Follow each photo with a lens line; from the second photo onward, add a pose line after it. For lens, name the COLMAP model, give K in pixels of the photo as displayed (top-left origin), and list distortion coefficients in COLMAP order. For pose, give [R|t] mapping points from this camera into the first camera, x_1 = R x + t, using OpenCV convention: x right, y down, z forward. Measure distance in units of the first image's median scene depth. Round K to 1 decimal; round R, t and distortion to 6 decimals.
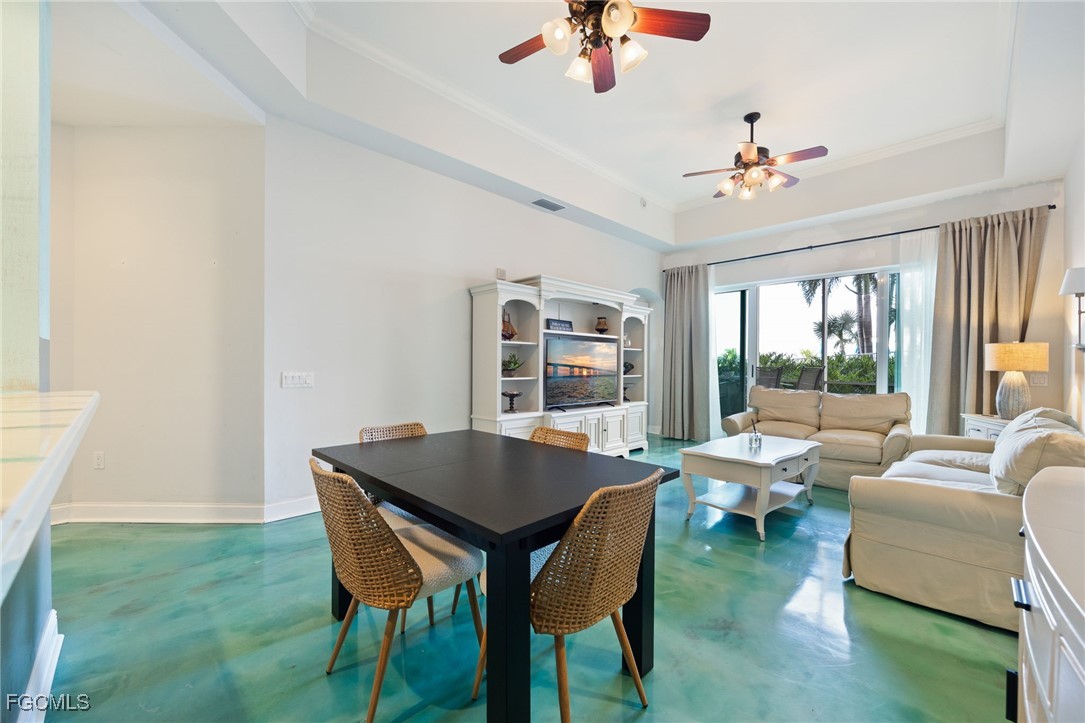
lens RADIAL K [[410.7, 0, 539.4], [0, 410.7, 368.1], [0, 0, 1]] dist [0.000484, 0.000004]
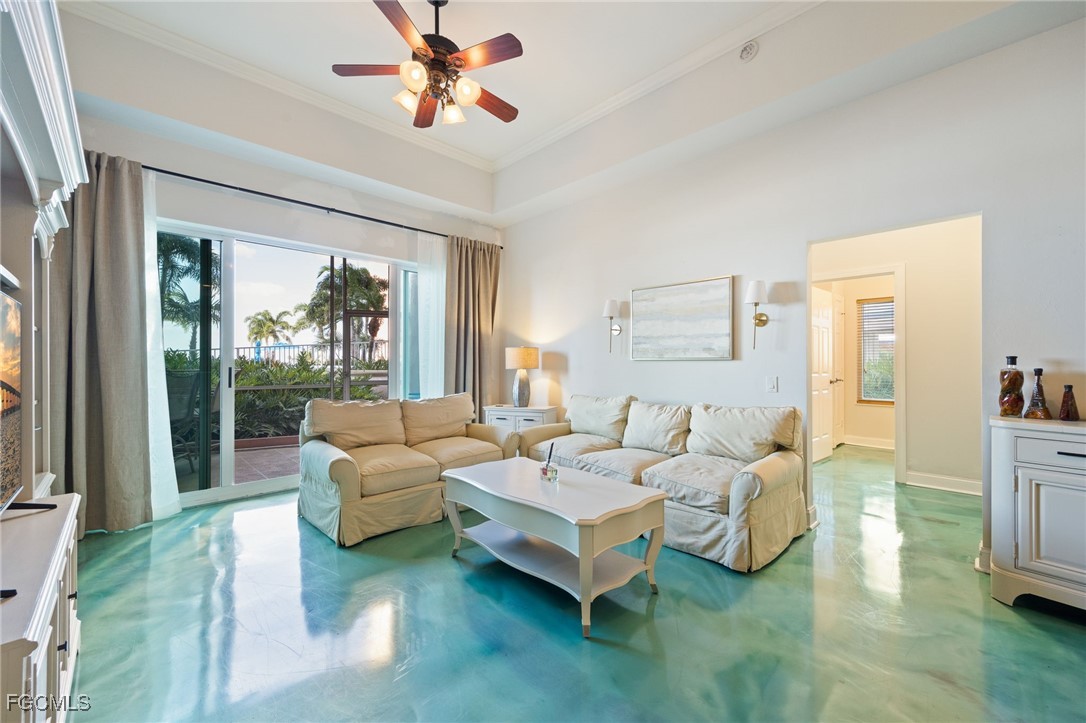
lens RADIAL K [[421.9, 0, 552.3], [0, 421.9, 365.0], [0, 0, 1]] dist [0.005679, -0.000621]
pose [[0.023881, -0.011827, 0.999645, -0.139724], [0.014027, 0.999836, 0.011495, -0.015153], [-0.999616, 0.013747, 0.024043, 0.722072]]
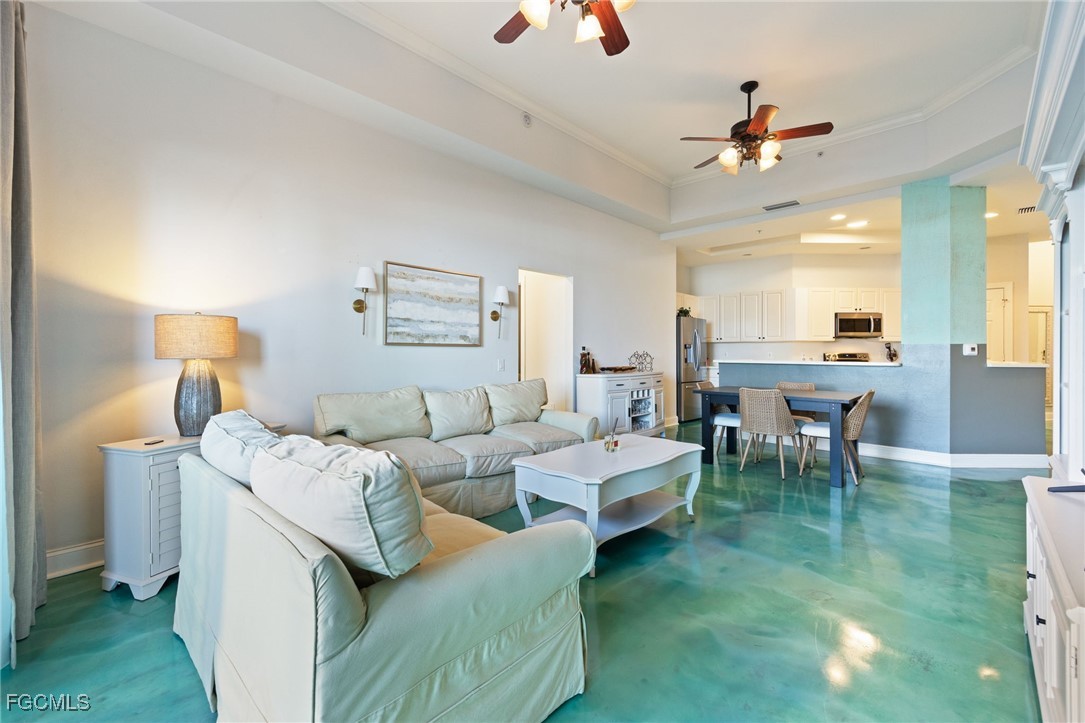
lens RADIAL K [[454.8, 0, 544.8], [0, 454.8, 348.6], [0, 0, 1]] dist [0.015008, -0.000527]
pose [[-0.999917, -0.012826, -0.001522, 0.520501], [-0.012843, 0.999851, 0.011573, -0.019675], [0.001373, 0.011591, -0.999932, 1.429607]]
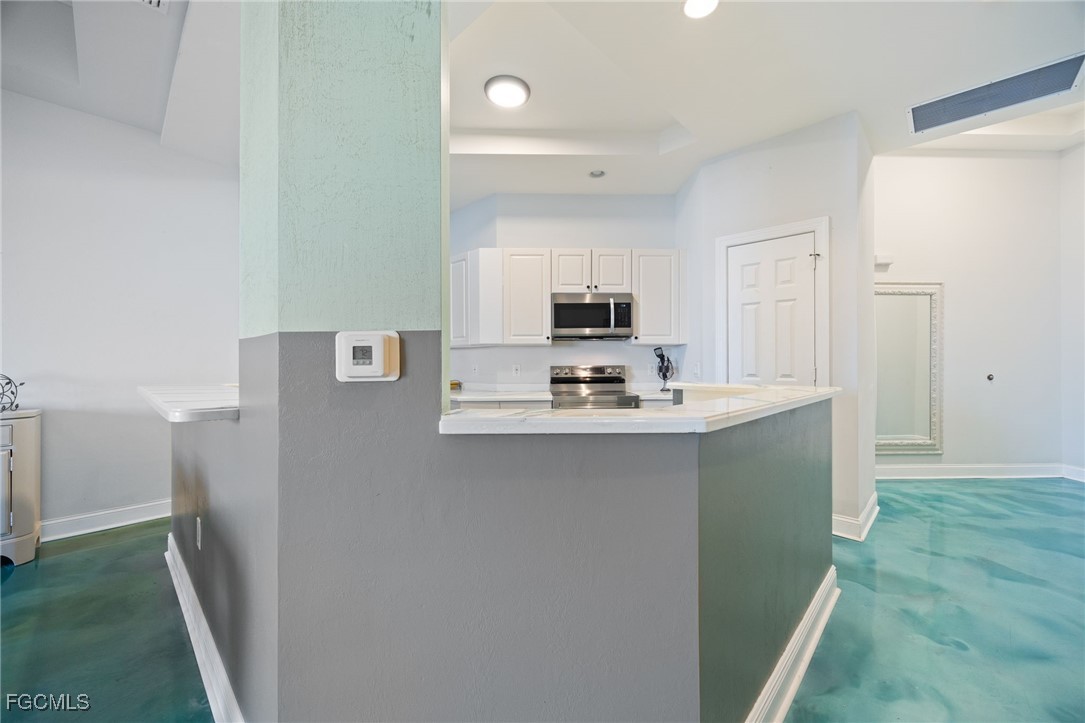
lens RADIAL K [[421.6, 0, 549.9], [0, 421.6, 363.6], [0, 0, 1]] dist [0.005679, -0.000621]
pose [[-0.999962, -0.005671, -0.006685, -0.573162], [-0.005787, 0.999832, 0.017387, -0.018204], [0.006585, 0.017425, -0.999826, 0.579931]]
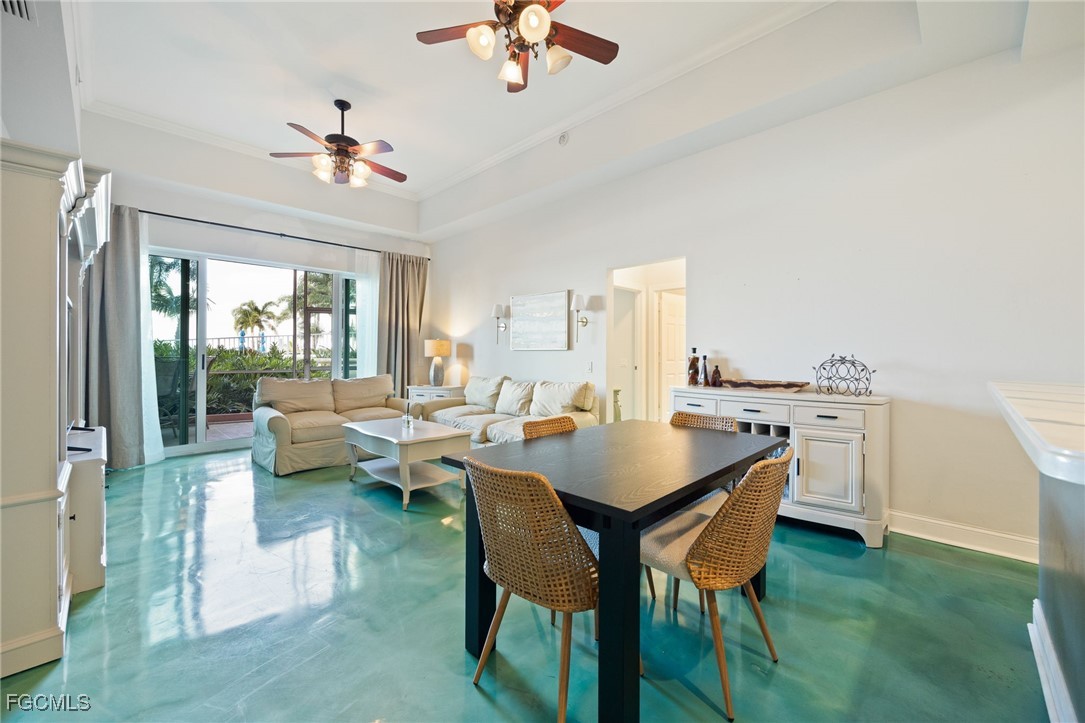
lens RADIAL K [[421.6, 0, 551.7], [0, 421.6, 354.1], [0, 0, 1]] dist [0.005679, -0.000621]
pose [[0.004803, -0.009343, 0.999945, -0.446826], [0.011610, 0.999889, 0.009287, -0.010640], [-0.999921, 0.011564, 0.004911, 0.439492]]
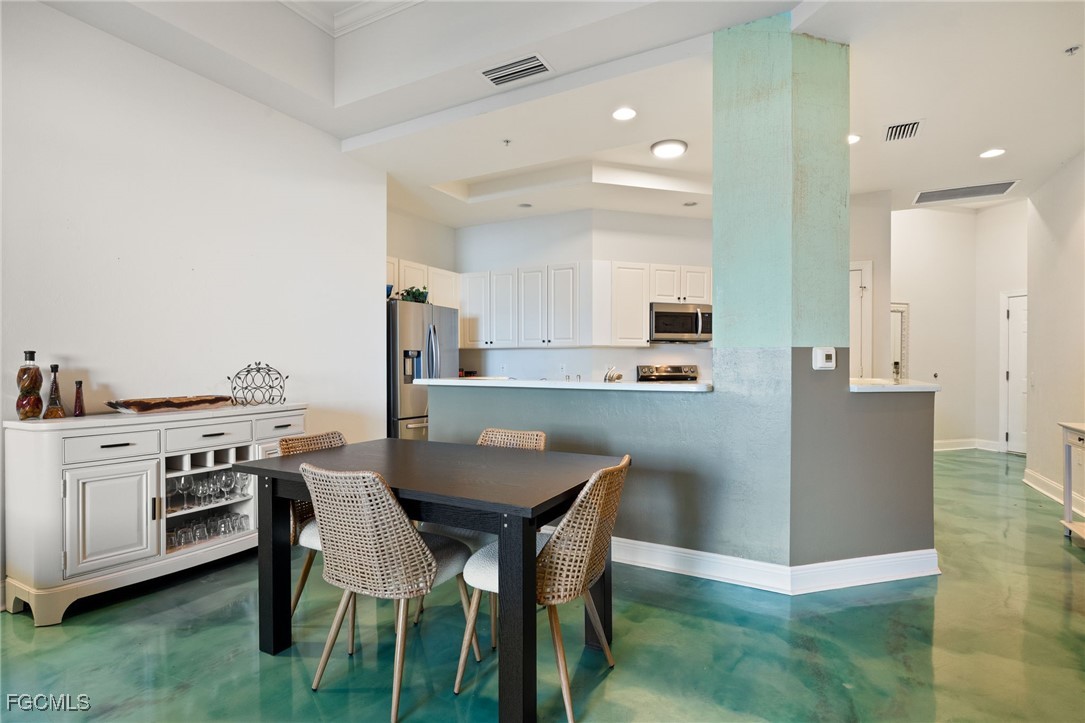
lens RADIAL K [[539.8, 0, 538.7], [0, 539.8, 365.2], [0, 0, 1]] dist [-0.002662, -0.000664]
pose [[-0.964202, -0.010918, -0.264943, 0.021662], [-0.015622, 0.999755, 0.015652, -0.014273], [0.264708, 0.019231, -0.964137, 0.883944]]
